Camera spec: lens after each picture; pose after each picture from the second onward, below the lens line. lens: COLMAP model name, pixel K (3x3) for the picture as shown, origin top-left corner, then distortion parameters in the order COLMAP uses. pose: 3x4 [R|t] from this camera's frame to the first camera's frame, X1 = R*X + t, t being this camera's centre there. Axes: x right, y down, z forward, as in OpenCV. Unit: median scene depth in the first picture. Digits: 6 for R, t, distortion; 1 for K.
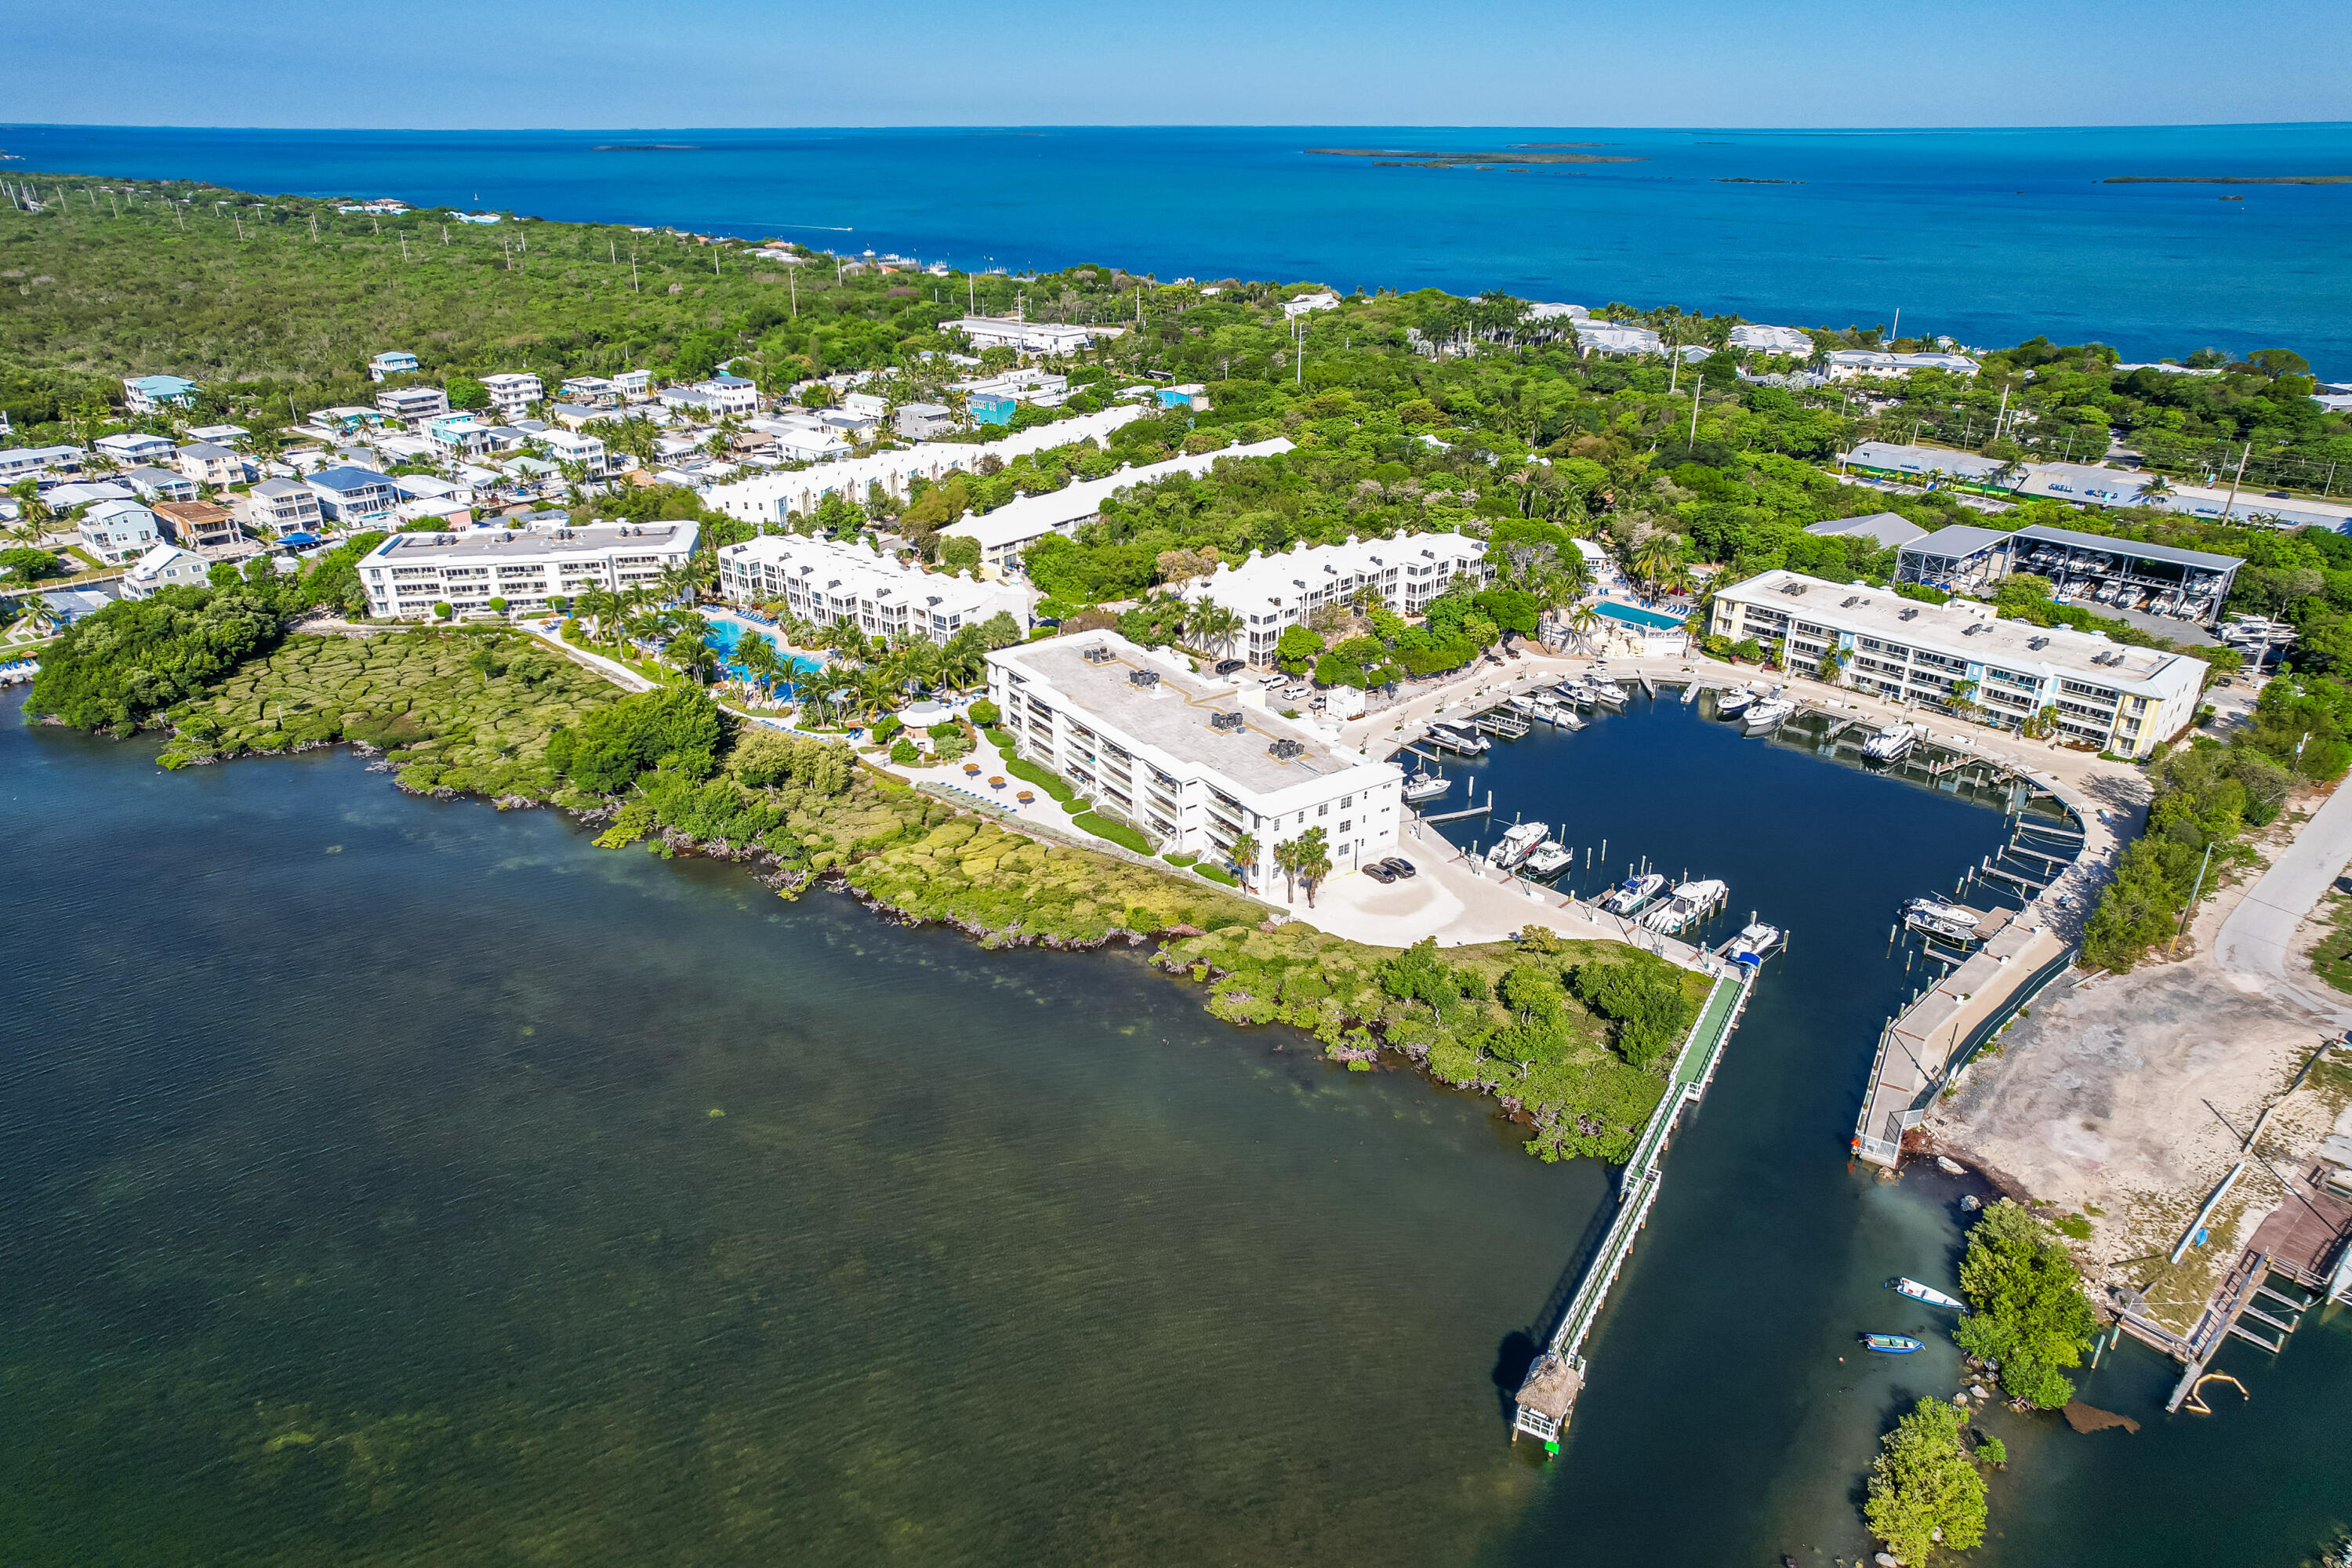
lens RADIAL K [[1425.6, 0, 1176.0], [0, 1425.6, 784.0], [0, 0, 1]] dist [0.004742, 0.000536]
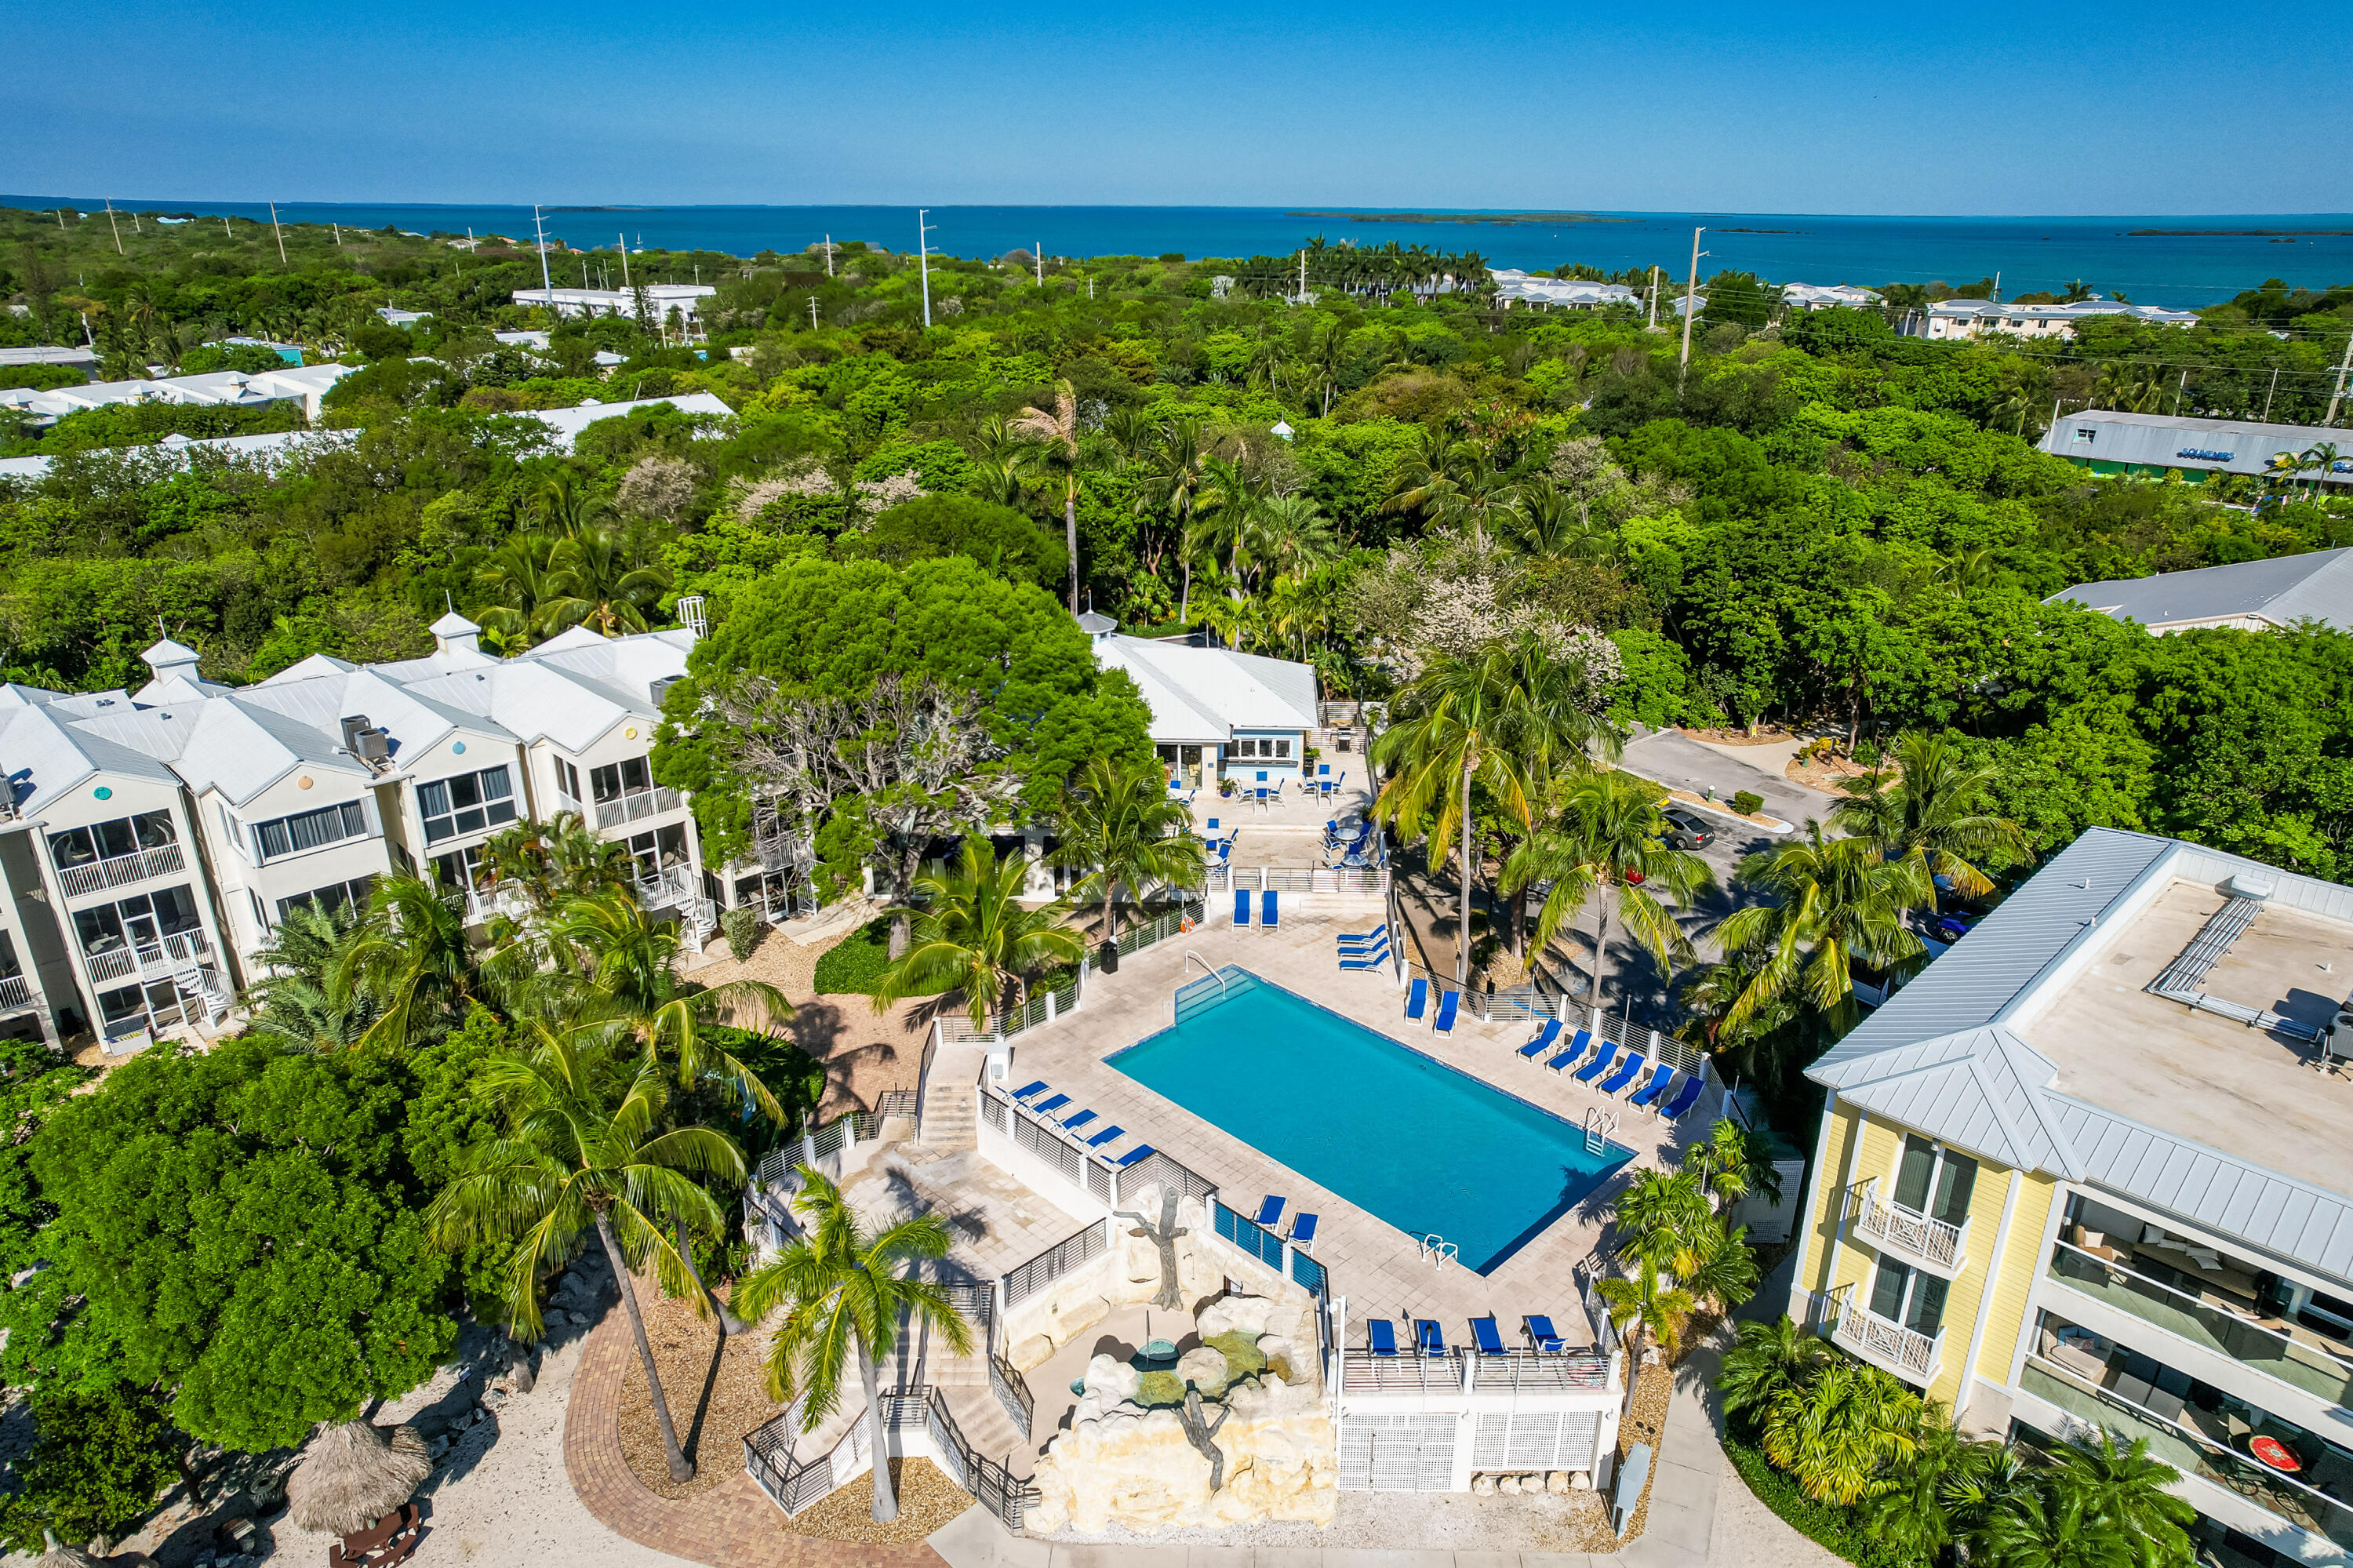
lens RADIAL K [[1504.3, 0, 1176.5], [0, 1504.3, 784.0], [0, 0, 1]] dist [-0.003507, -0.000734]
pose [[0.999939, -0.009430, 0.005826, 0.259888], [0.009769, 0.998073, -0.061272, -0.126404], [-0.005237, 0.061325, 0.998104, 0.703574]]
